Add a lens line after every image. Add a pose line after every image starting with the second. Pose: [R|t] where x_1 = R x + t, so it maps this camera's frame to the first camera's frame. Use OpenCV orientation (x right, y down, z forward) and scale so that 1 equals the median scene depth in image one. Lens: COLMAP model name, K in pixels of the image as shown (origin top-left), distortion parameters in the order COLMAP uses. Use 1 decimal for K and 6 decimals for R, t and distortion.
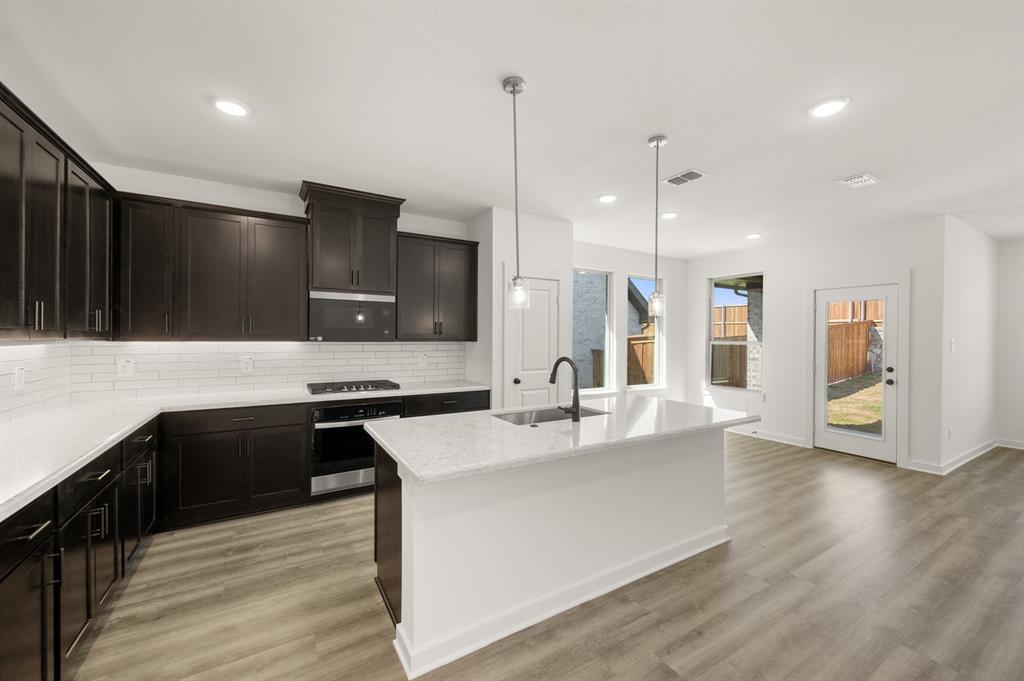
lens RADIAL K [[401.5, 0, 514.5], [0, 401.5, 338.2], [0, 0, 1]] dist [-0.002886, 0.000749]
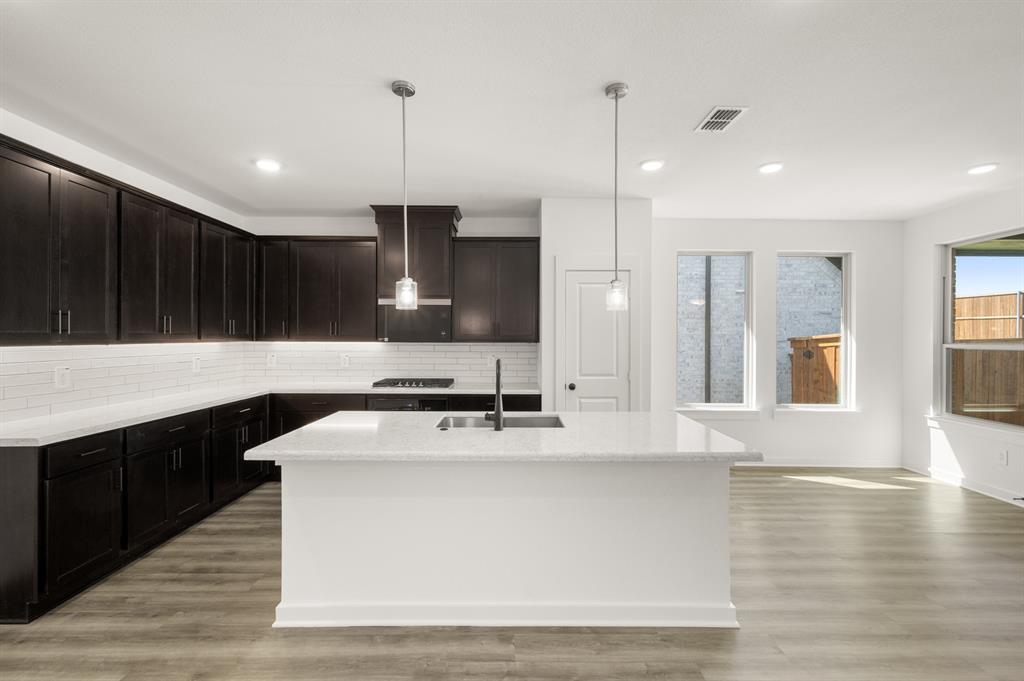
lens RADIAL K [[432.5, 0, 515.5], [0, 432.5, 341.2], [0, 0, 1]] dist [0.000604, 0.000728]
pose [[0.860710, 0.002053, -0.509091, 0.468674], [0.000208, 0.999990, 0.004383, 0.000138], [0.509095, -0.003878, 0.860701, 0.123569]]
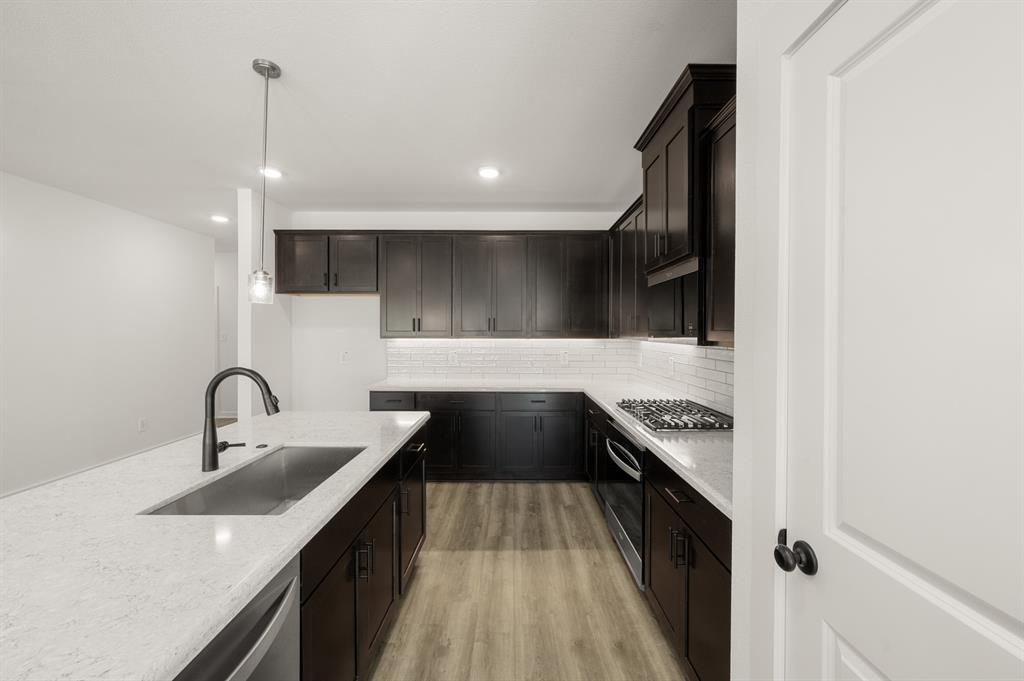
lens RADIAL K [[401.5, 0, 516.2], [0, 401.5, 338.2], [0, 0, 1]] dist [-0.002886, 0.000749]
pose [[-0.513423, 0.002903, -0.858131, 0.300482], [-0.009404, 0.999915, 0.009008, -0.003312], [0.858084, 0.012695, -0.513352, 1.180170]]
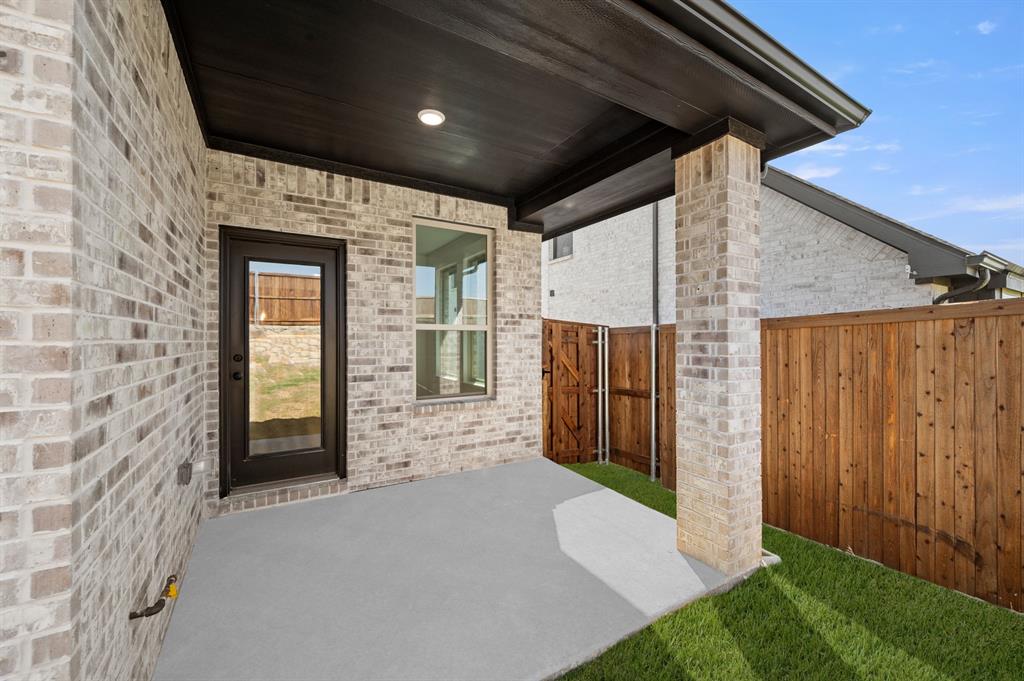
lens RADIAL K [[401.5, 0, 511.3], [0, 401.5, 337.9], [0, 0, 1]] dist [-0.002886, 0.000749]
pose [[0.005289, -0.011906, -0.999915, 2.126803], [-0.001306, 0.999928, -0.011913, 0.064020], [0.999985, 0.001369, 0.005273, 1.914051]]
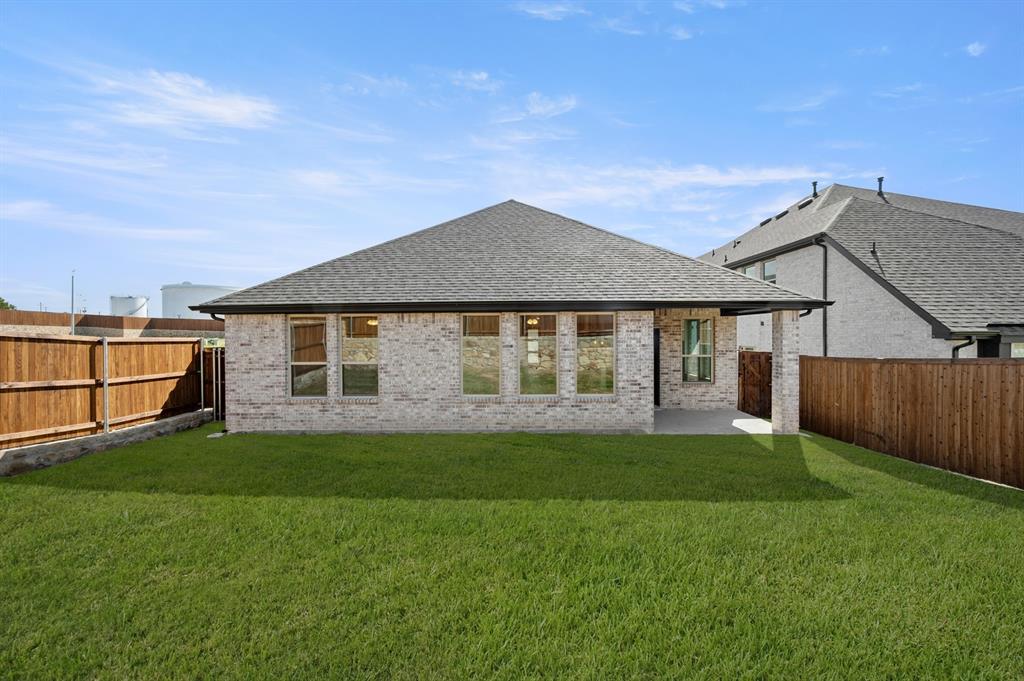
lens RADIAL K [[401.5, 0, 511.1], [0, 401.5, 338.9], [0, 0, 1]] dist [-0.002886, 0.000749]
pose [[-0.519585, 0.001192, -0.854418, 4.338763], [-0.001969, 0.999995, 0.002593, -0.115654], [0.854417, 0.003030, -0.519580, 2.135197]]
